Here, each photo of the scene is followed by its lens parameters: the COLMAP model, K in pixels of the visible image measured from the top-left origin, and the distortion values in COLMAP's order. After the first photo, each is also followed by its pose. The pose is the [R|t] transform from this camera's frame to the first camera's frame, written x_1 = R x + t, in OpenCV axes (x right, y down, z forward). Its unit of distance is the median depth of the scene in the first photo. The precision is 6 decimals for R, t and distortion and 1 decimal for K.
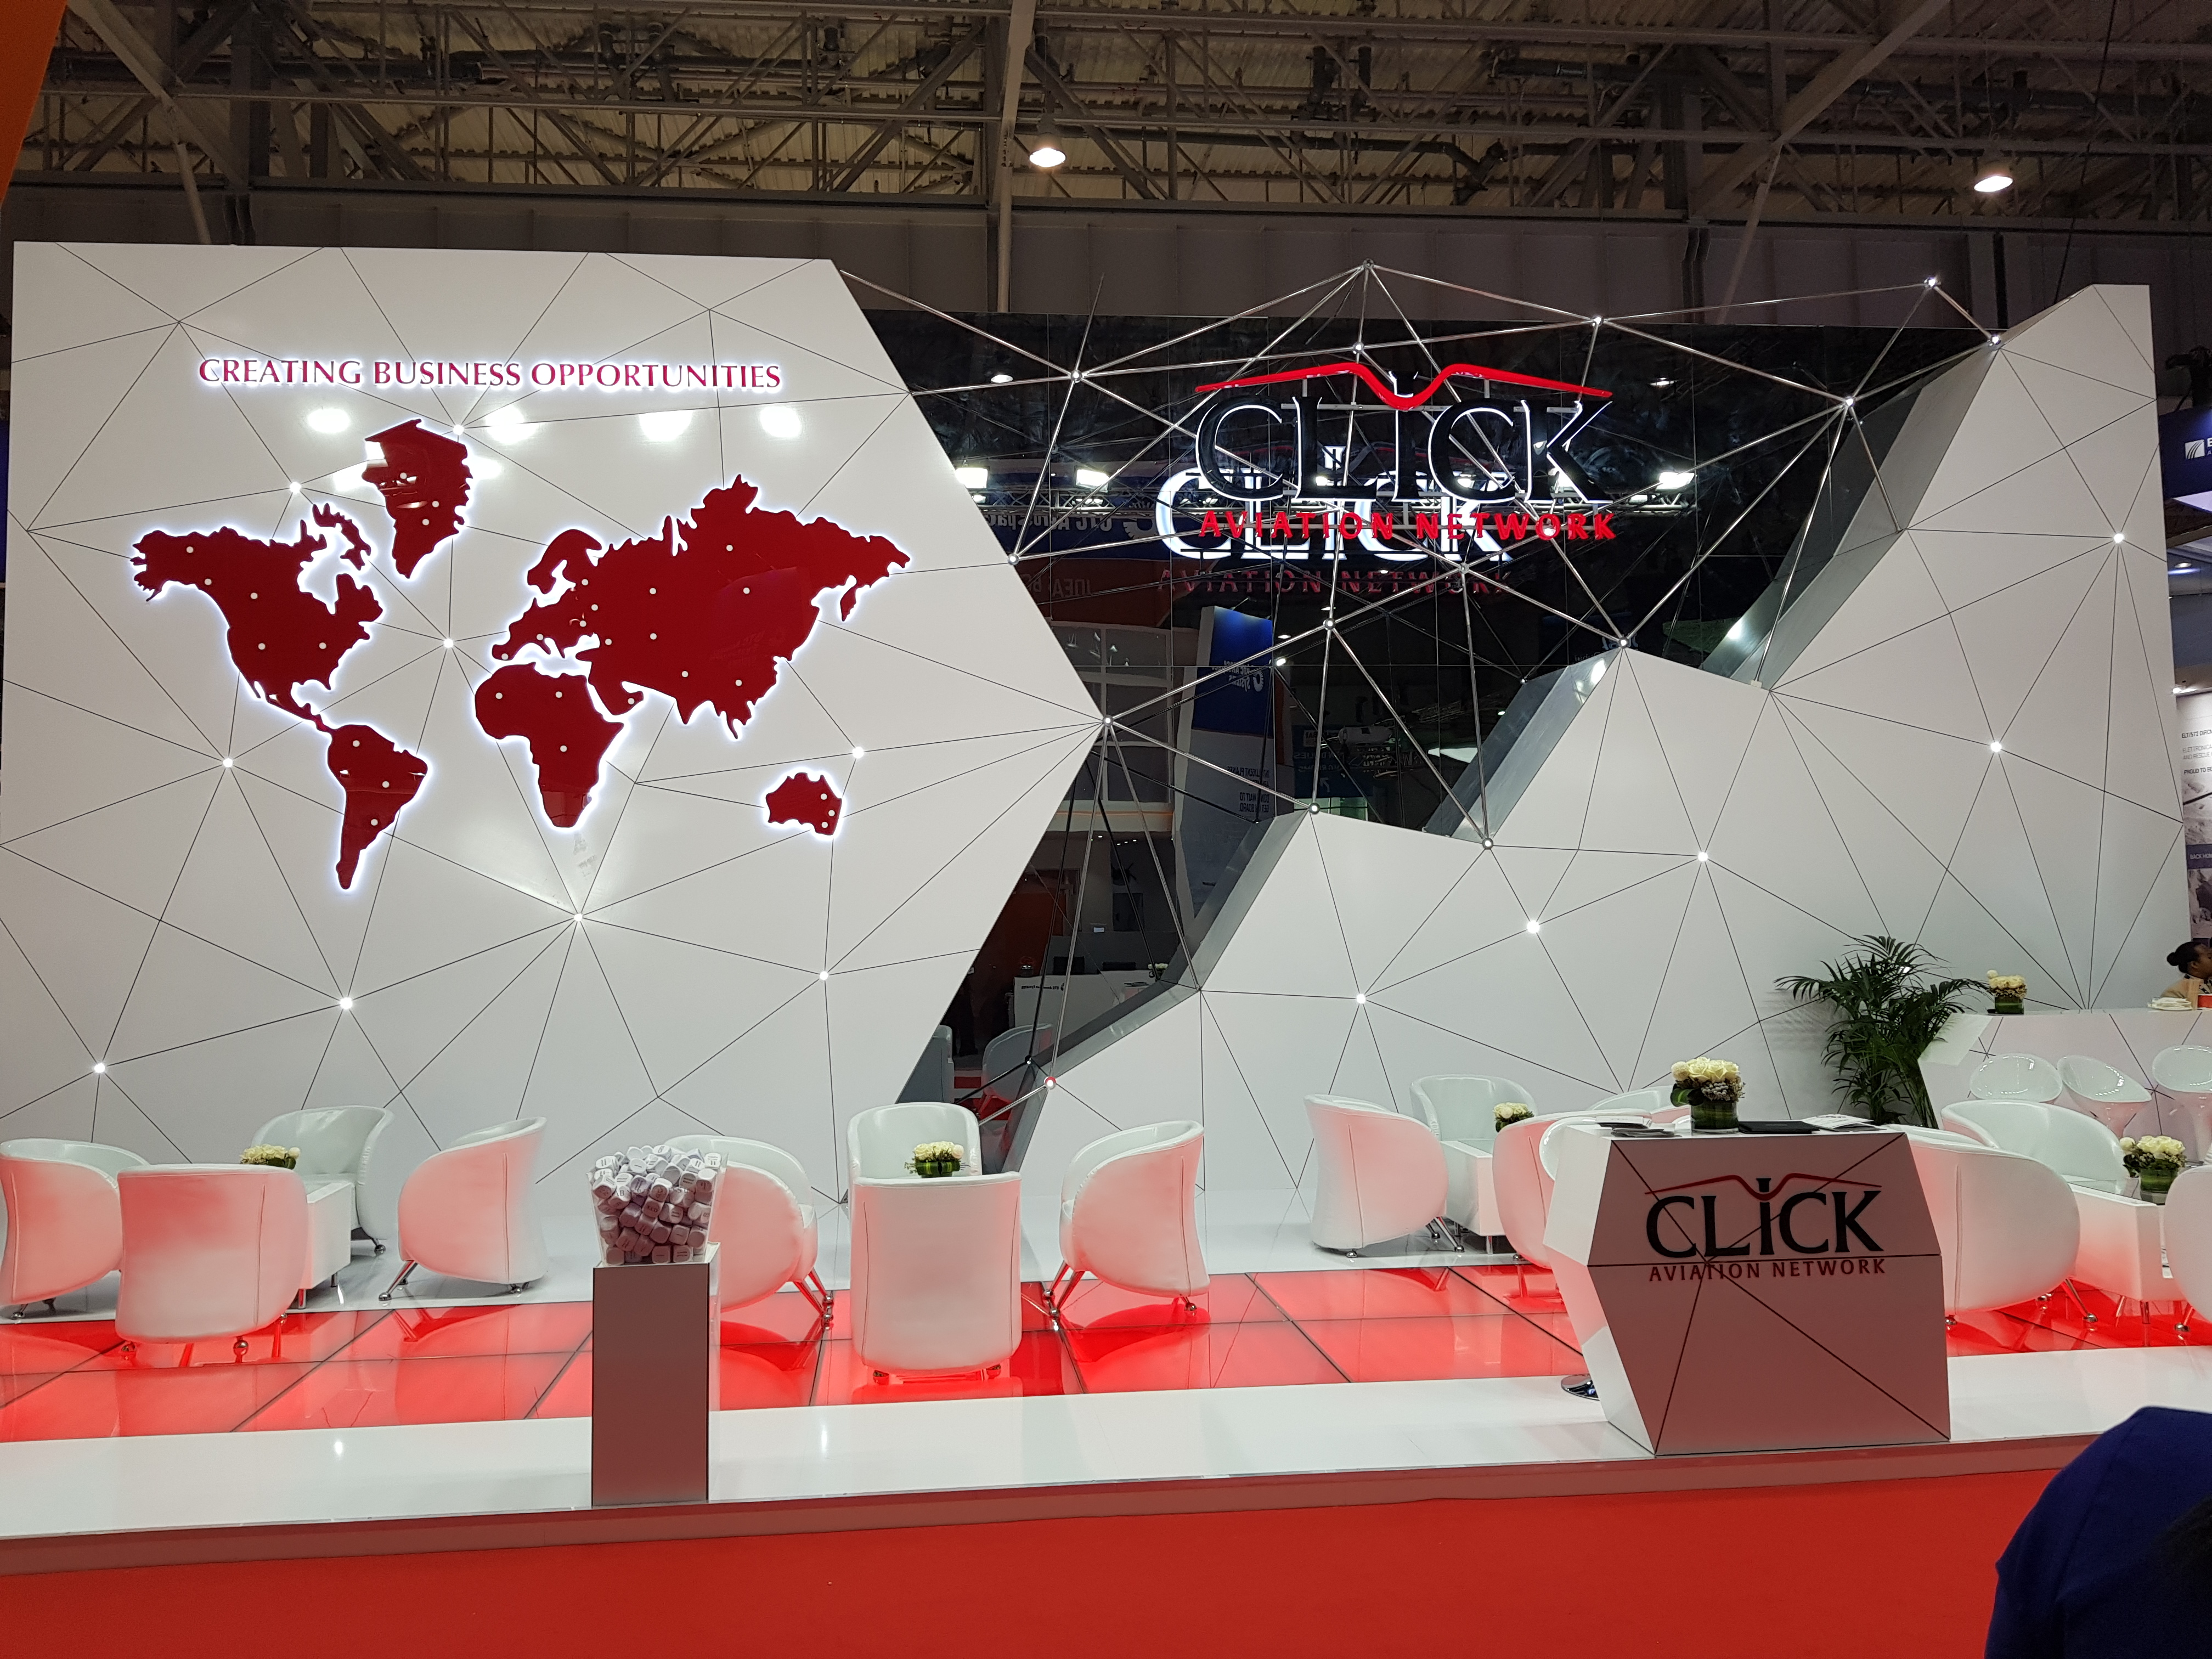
lens RADIAL K [[1676.5, 0, 1102.8], [0, 1676.5, 832.6], [0, 0, 1]] dist [0.036387, -0.021023]
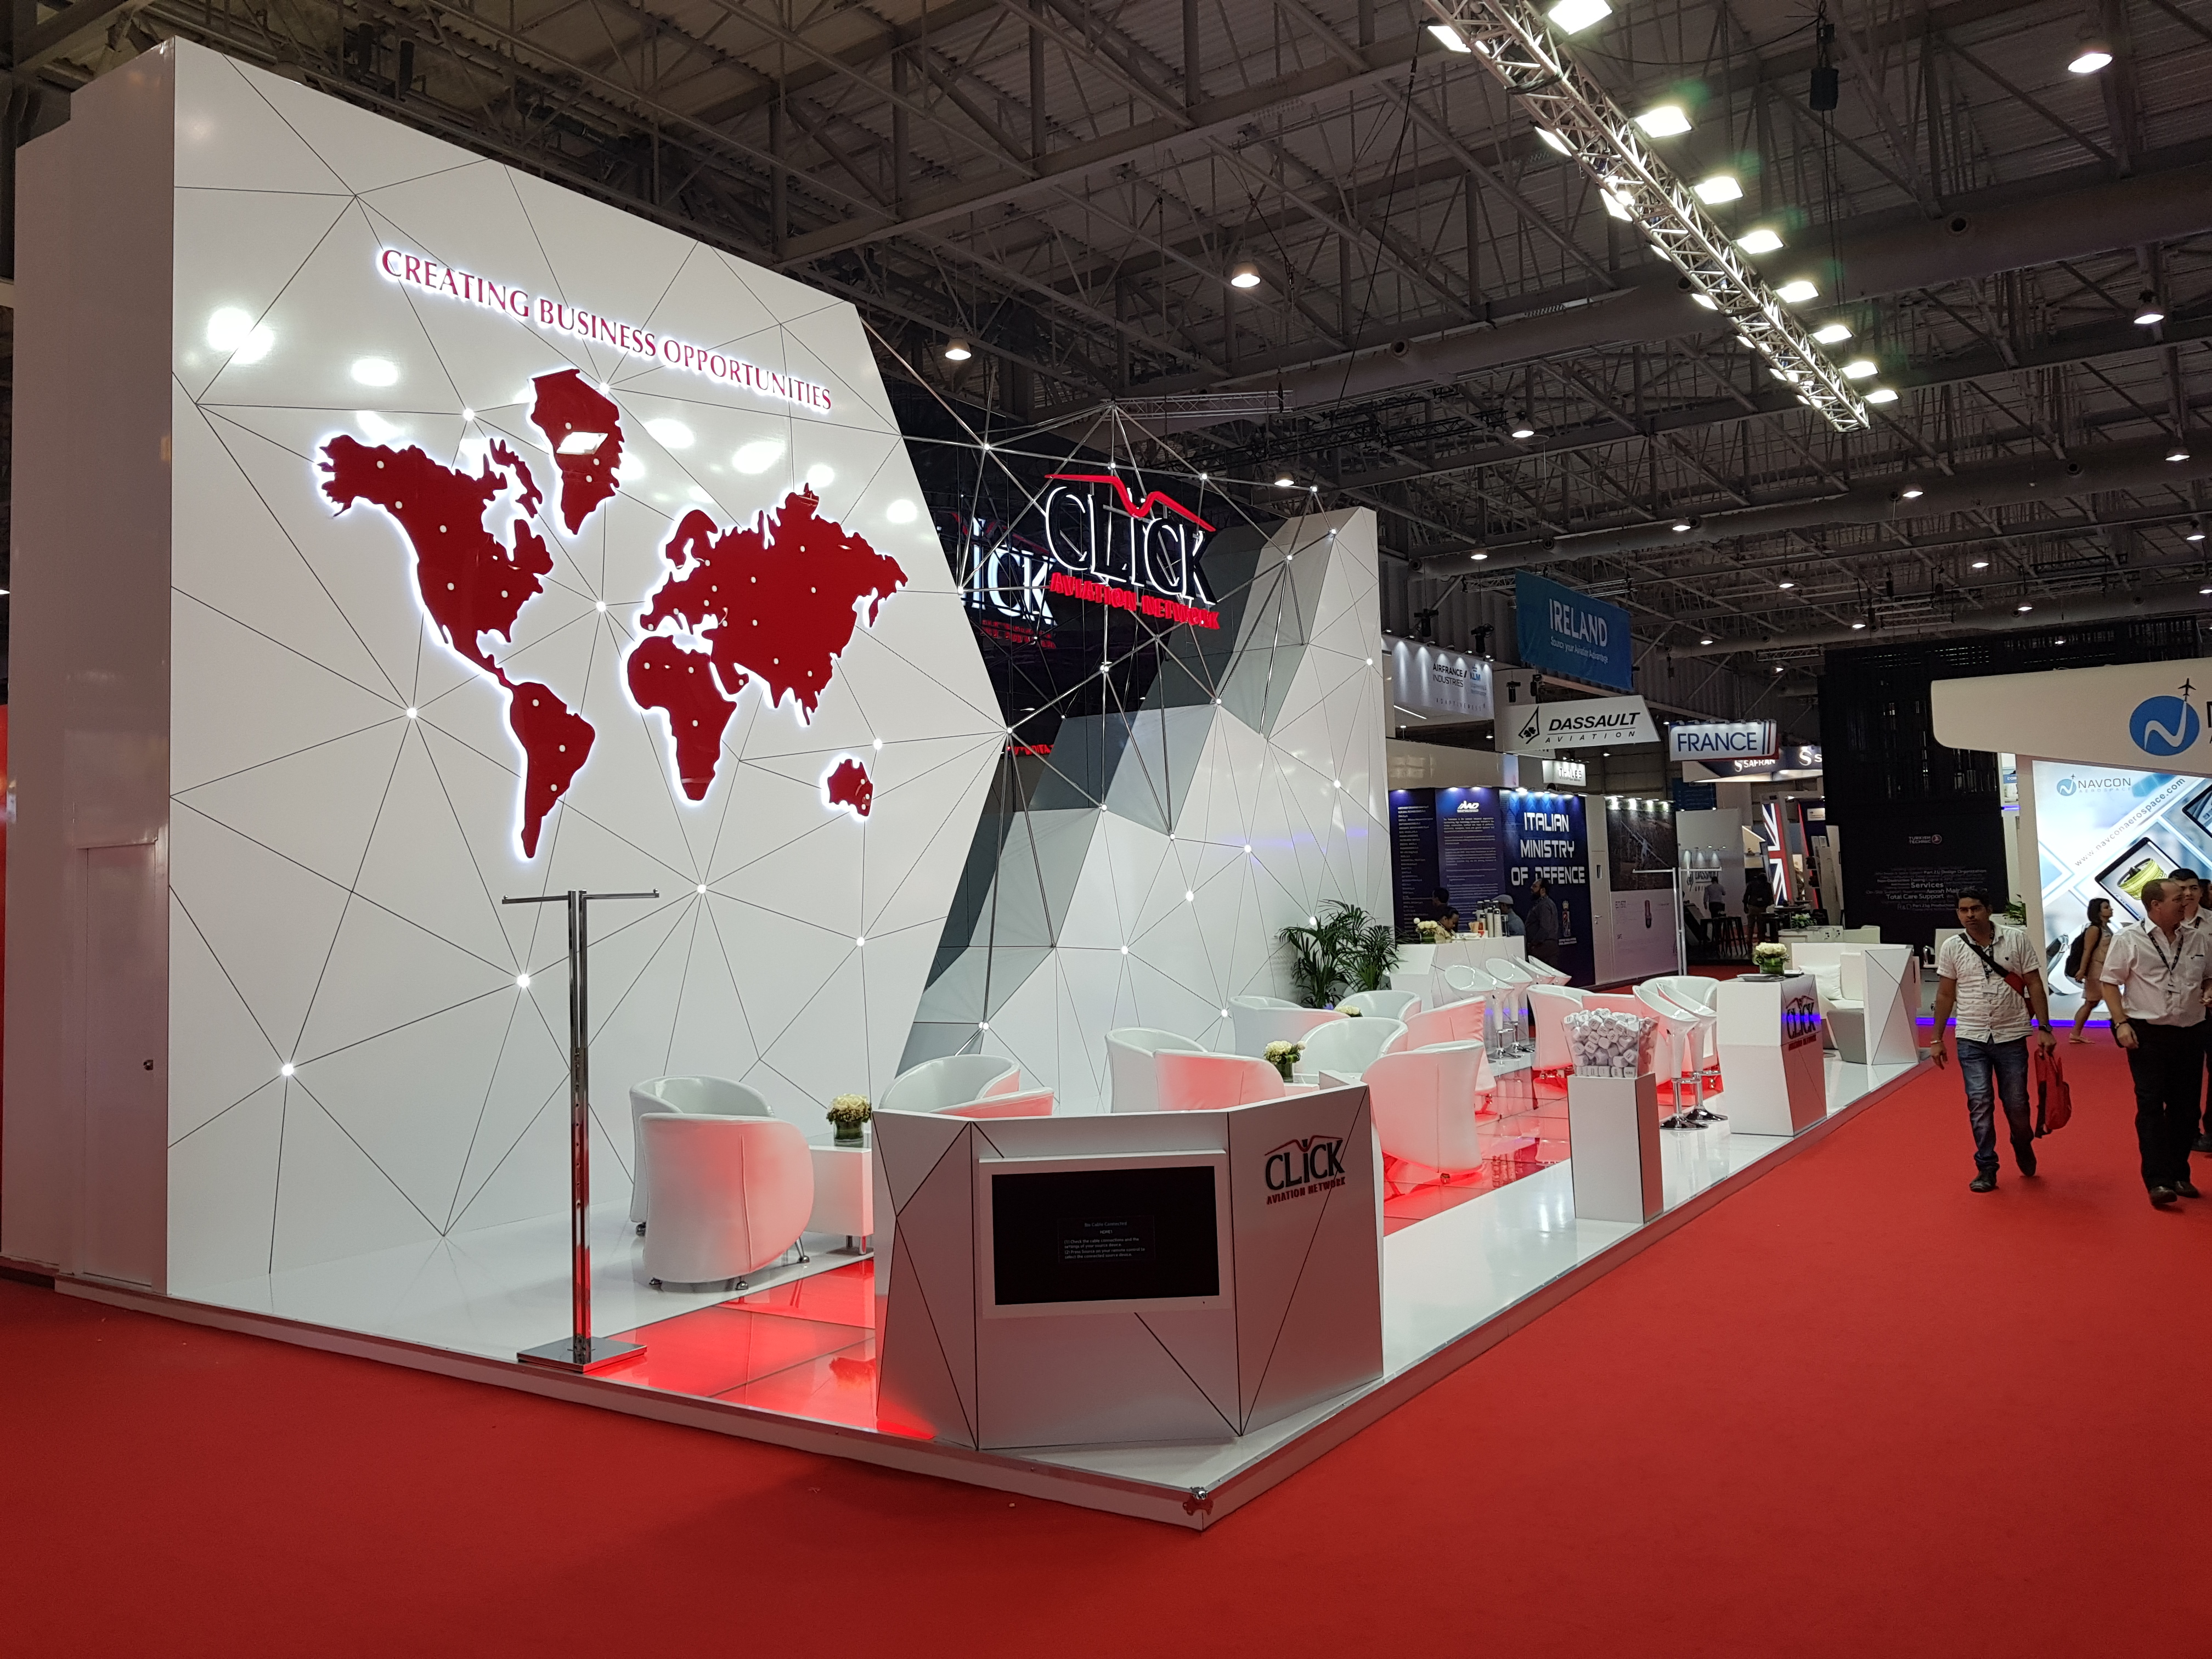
lens RADIAL K [[1676.5, 0, 1108.0], [0, 1676.5, 823.7], [0, 0, 1]] dist [0.036387, -0.021023]
pose [[0.639964, 0.026933, 0.767932, -0.939540], [-0.016485, 0.999637, -0.021322, 0.028484], [-0.768228, 0.000986, 0.640176, 0.156059]]
